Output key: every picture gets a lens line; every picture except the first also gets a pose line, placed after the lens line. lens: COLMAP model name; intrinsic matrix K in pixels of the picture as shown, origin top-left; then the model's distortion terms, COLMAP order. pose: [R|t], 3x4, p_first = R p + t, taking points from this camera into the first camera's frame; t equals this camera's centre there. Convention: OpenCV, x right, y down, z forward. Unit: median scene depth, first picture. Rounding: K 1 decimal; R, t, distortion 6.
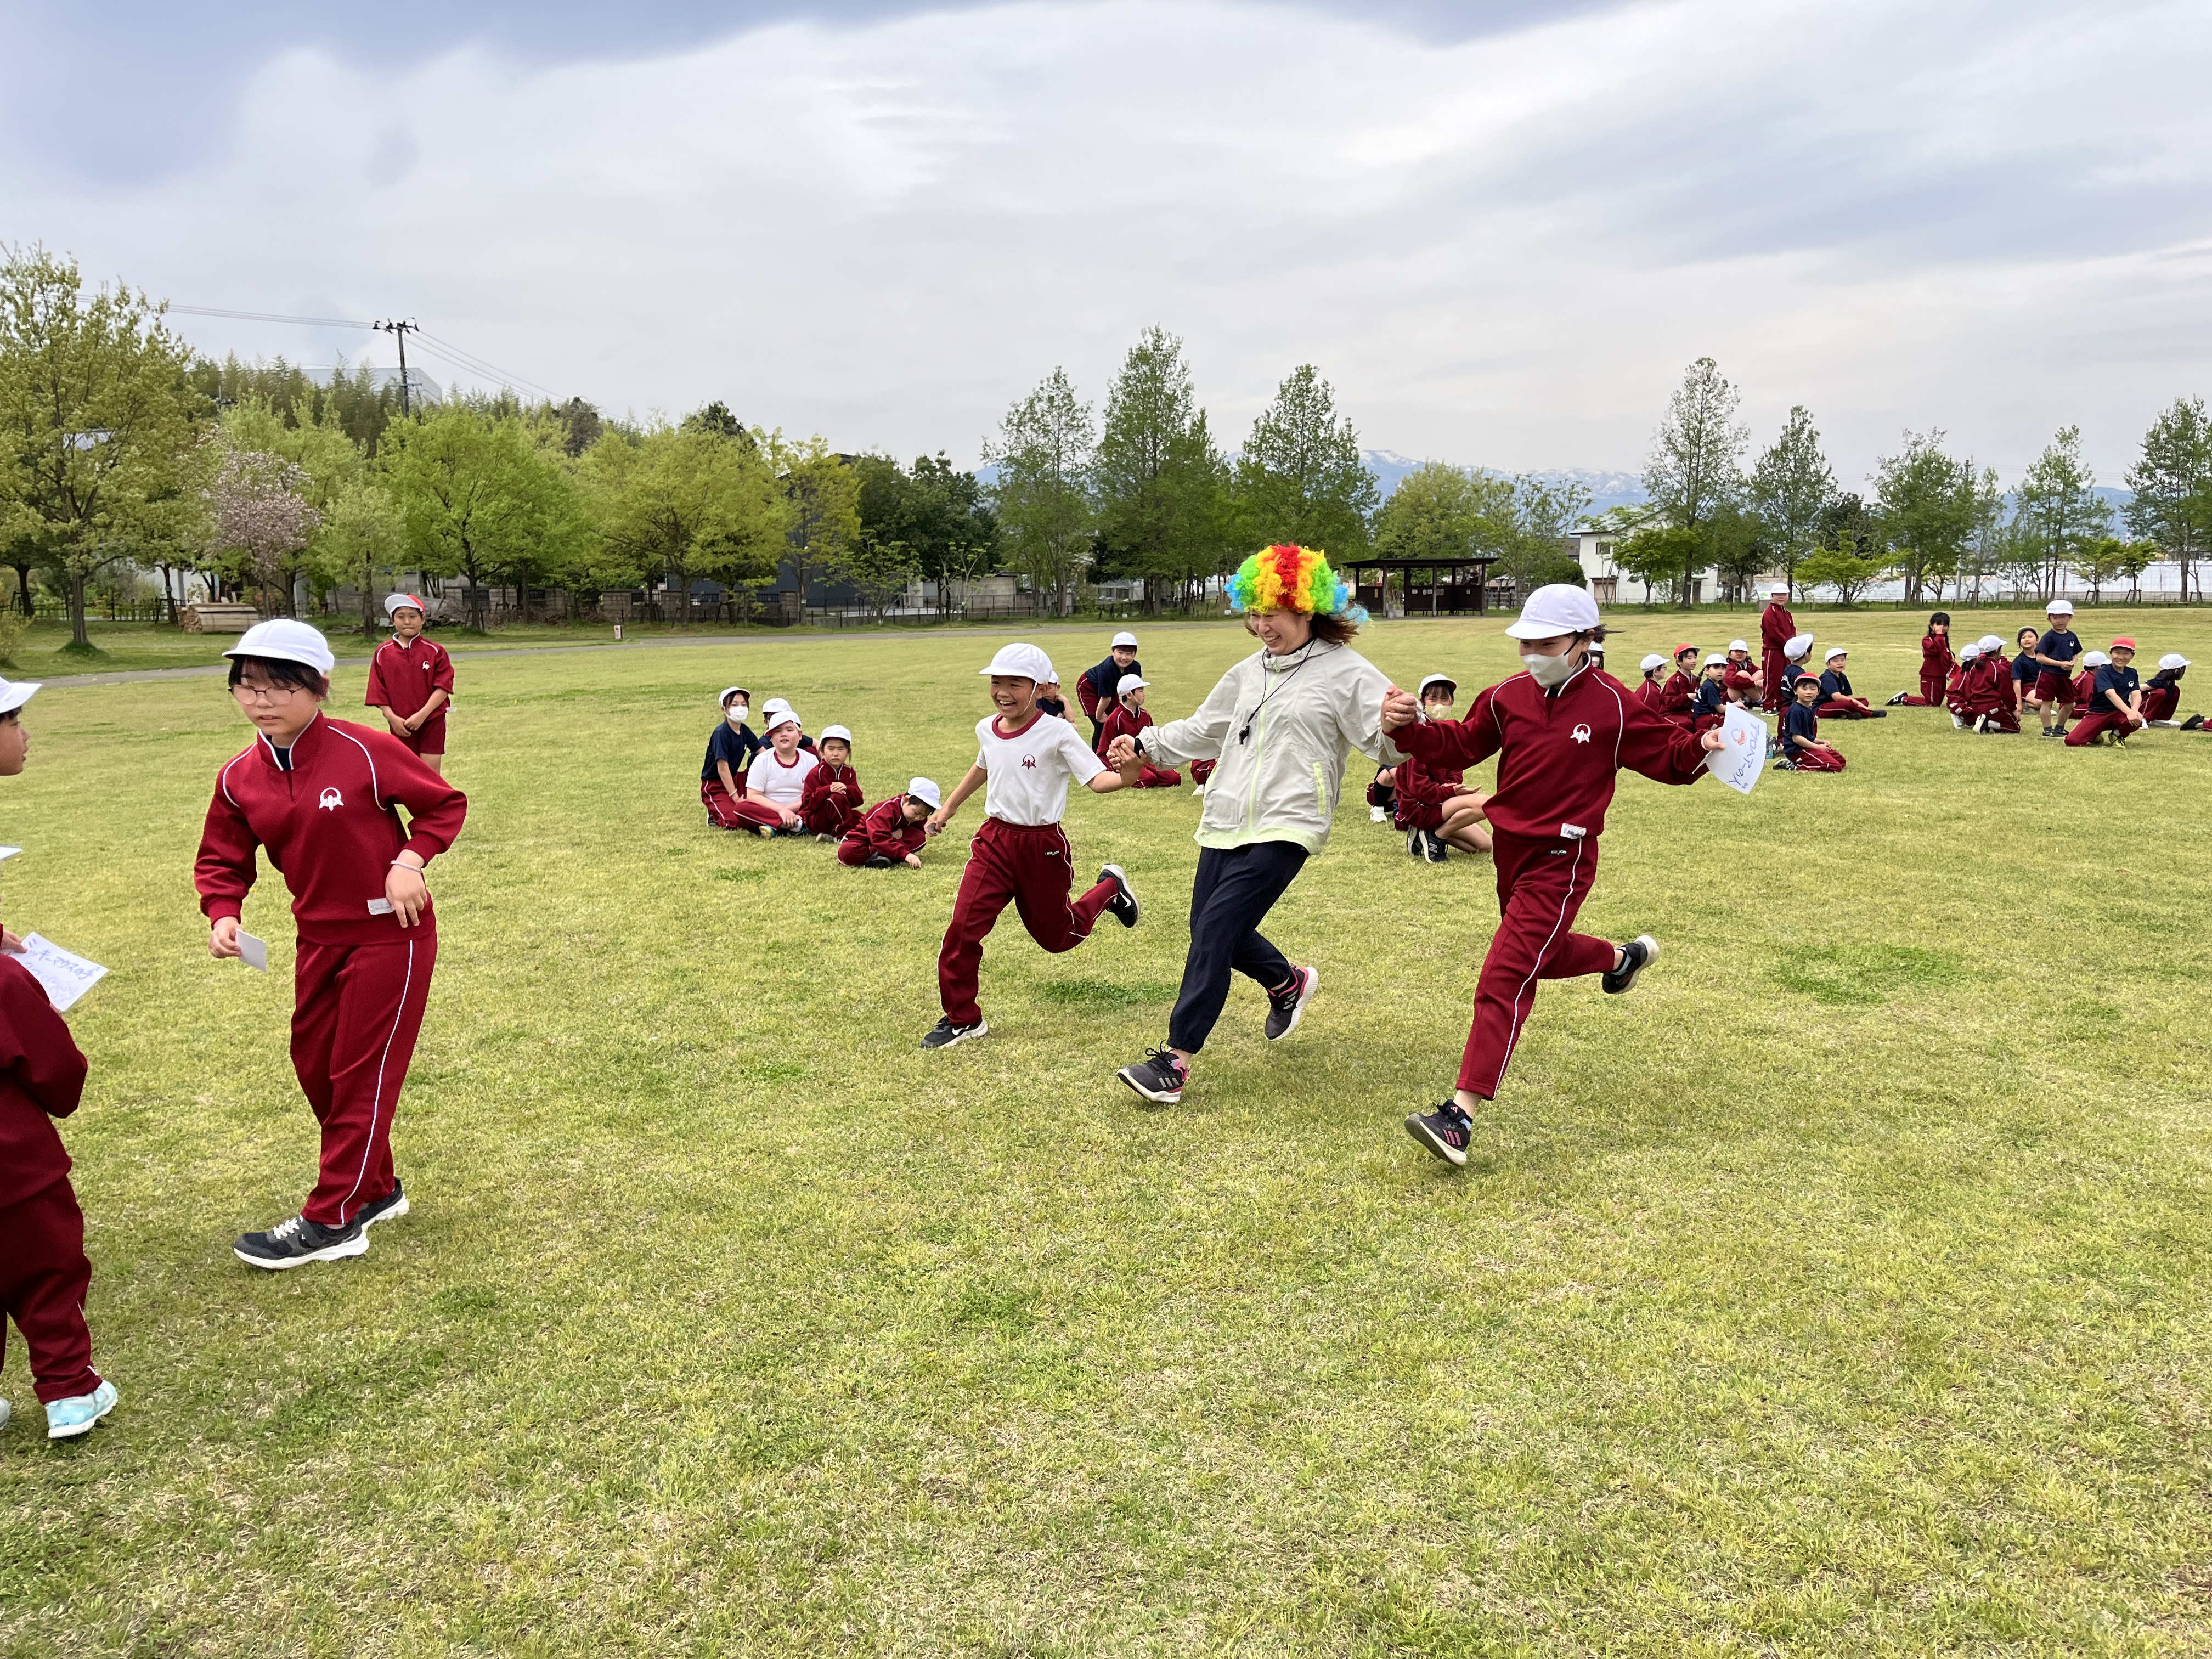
lens RADIAL K [[1654.6, 0, 1119.7], [0, 1654.6, 832.5], [0, 0, 1]] dist [0.043687, -0.012558]
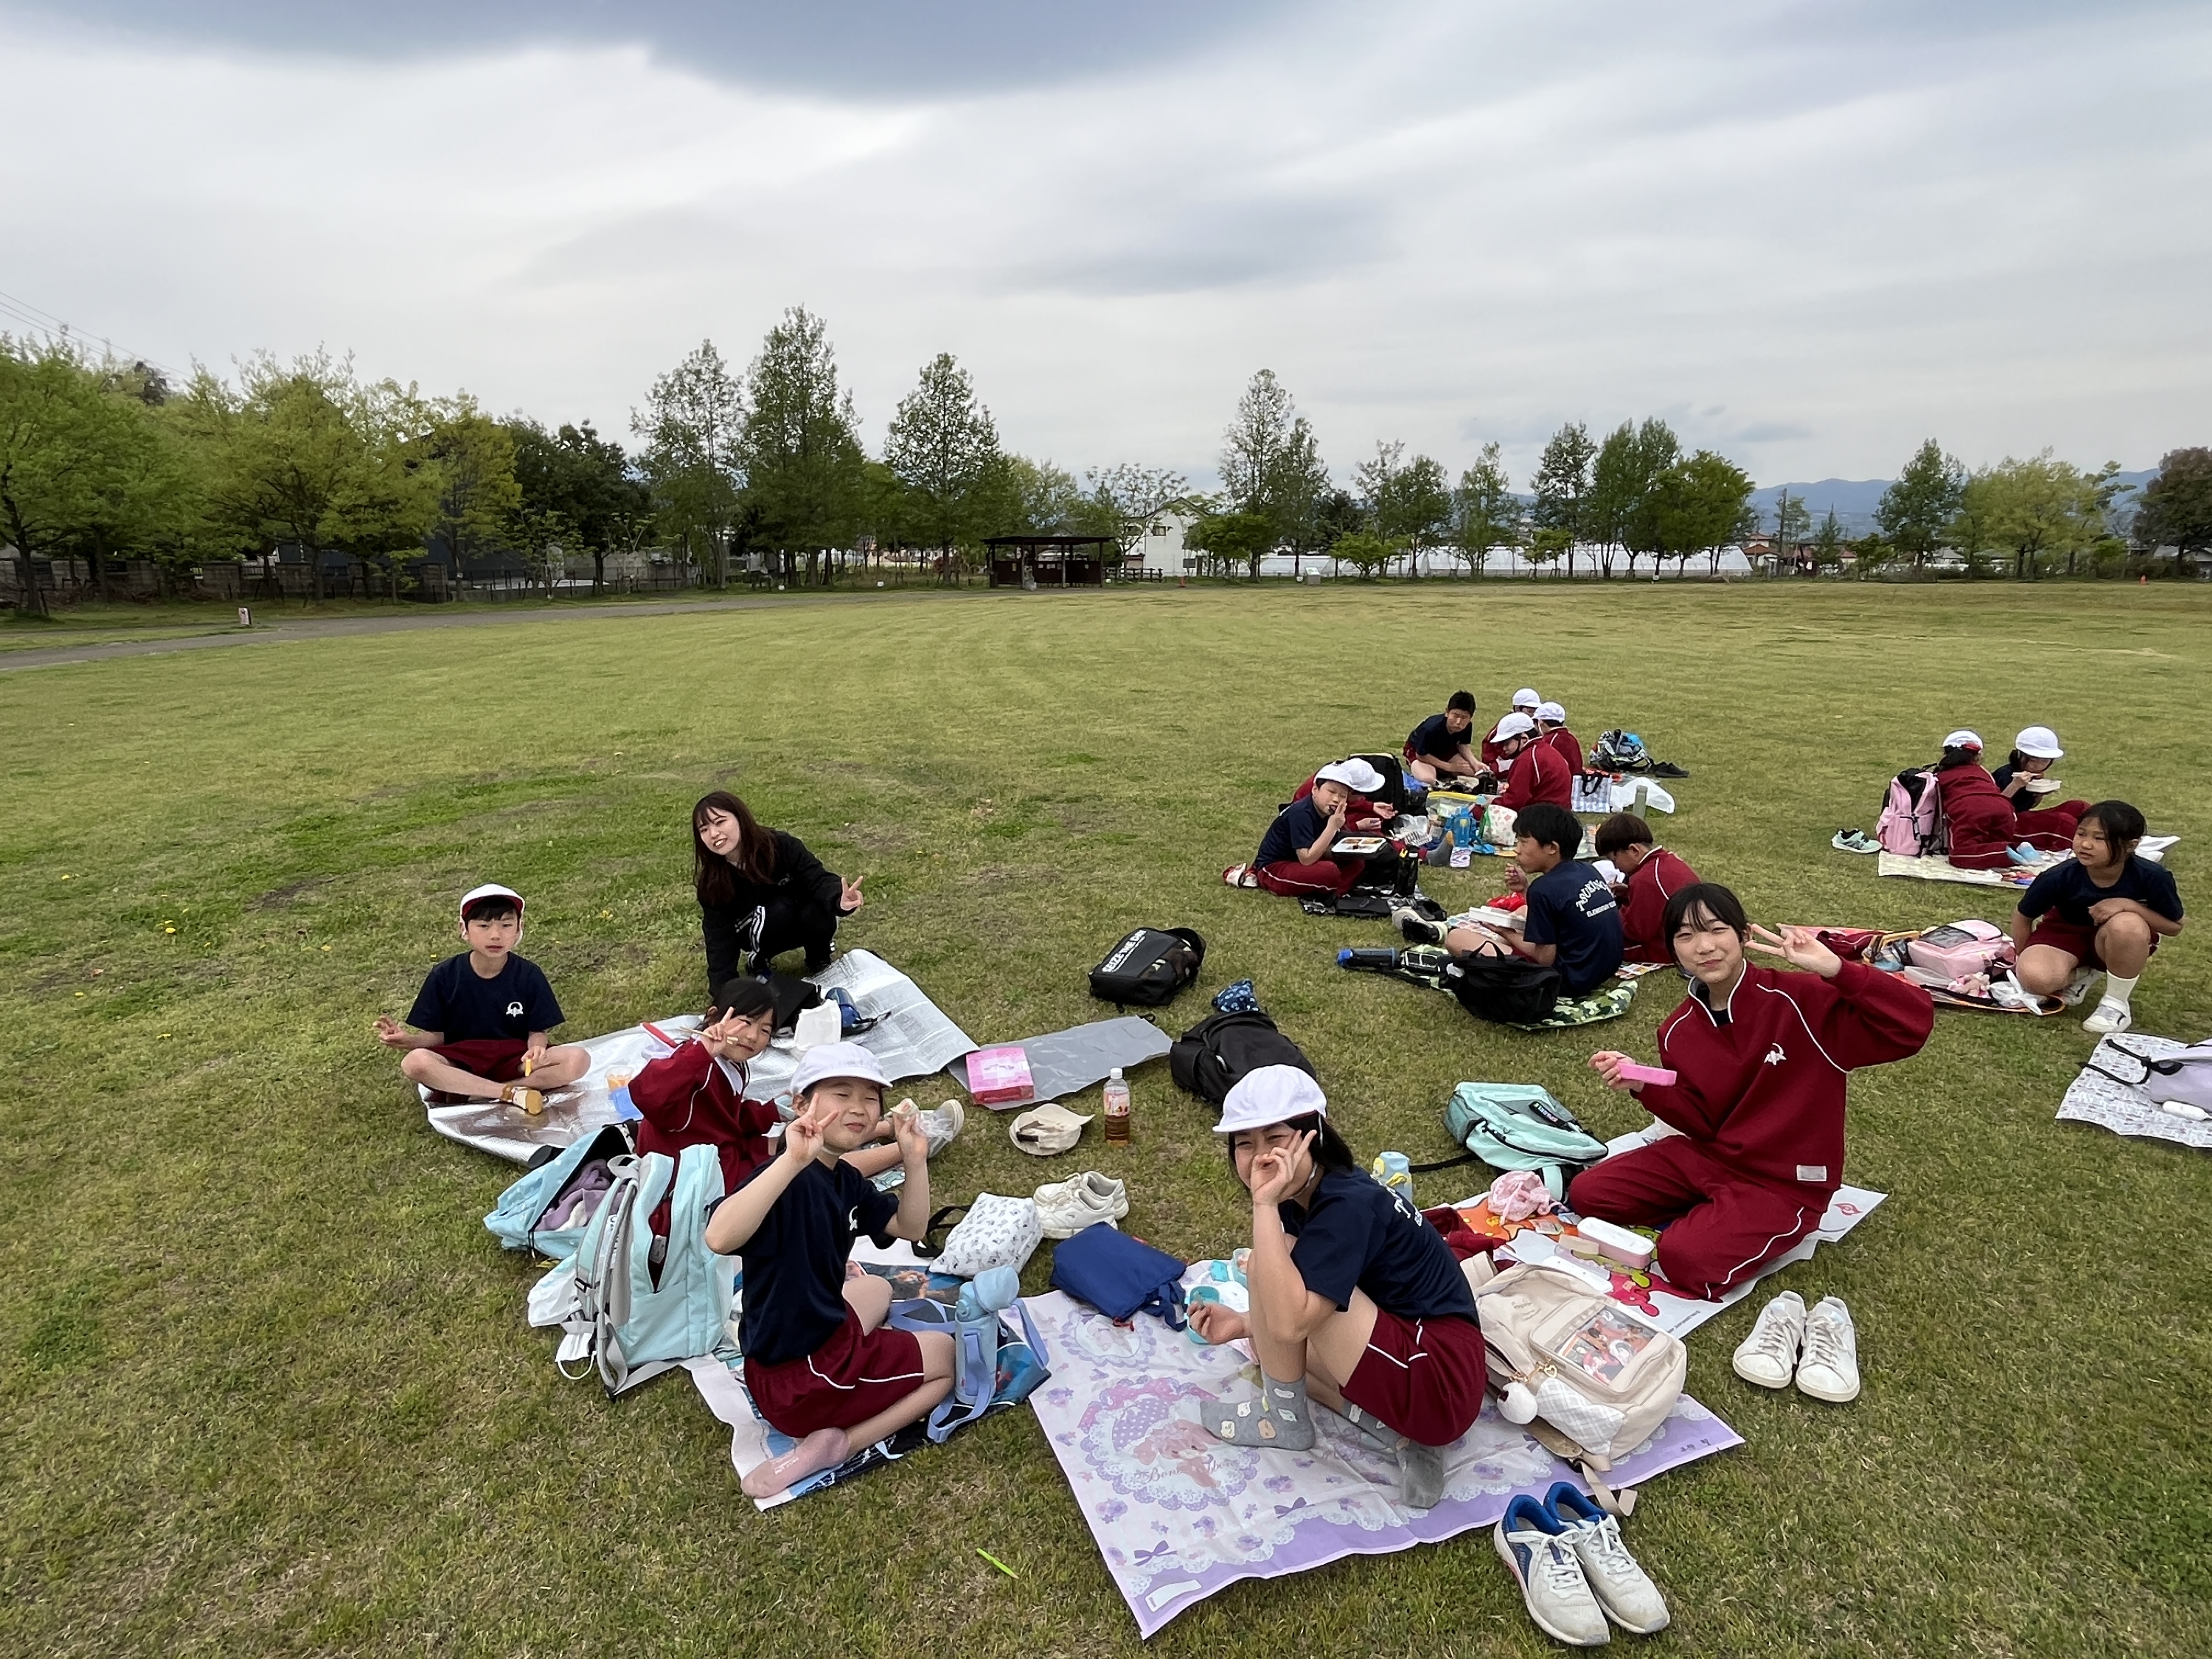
lens RADIAL K [[1245.0, 0, 1102.9], [0, 1245.0, 832.6], [0, 0, 1]] dist [-0.000287, -0.003033]
pose [[0.945349, -0.065369, 0.319440, -0.069788], [0.043257, 0.996181, 0.075840, -0.028237], [-0.323177, -0.057877, 0.944567, 0.186157]]
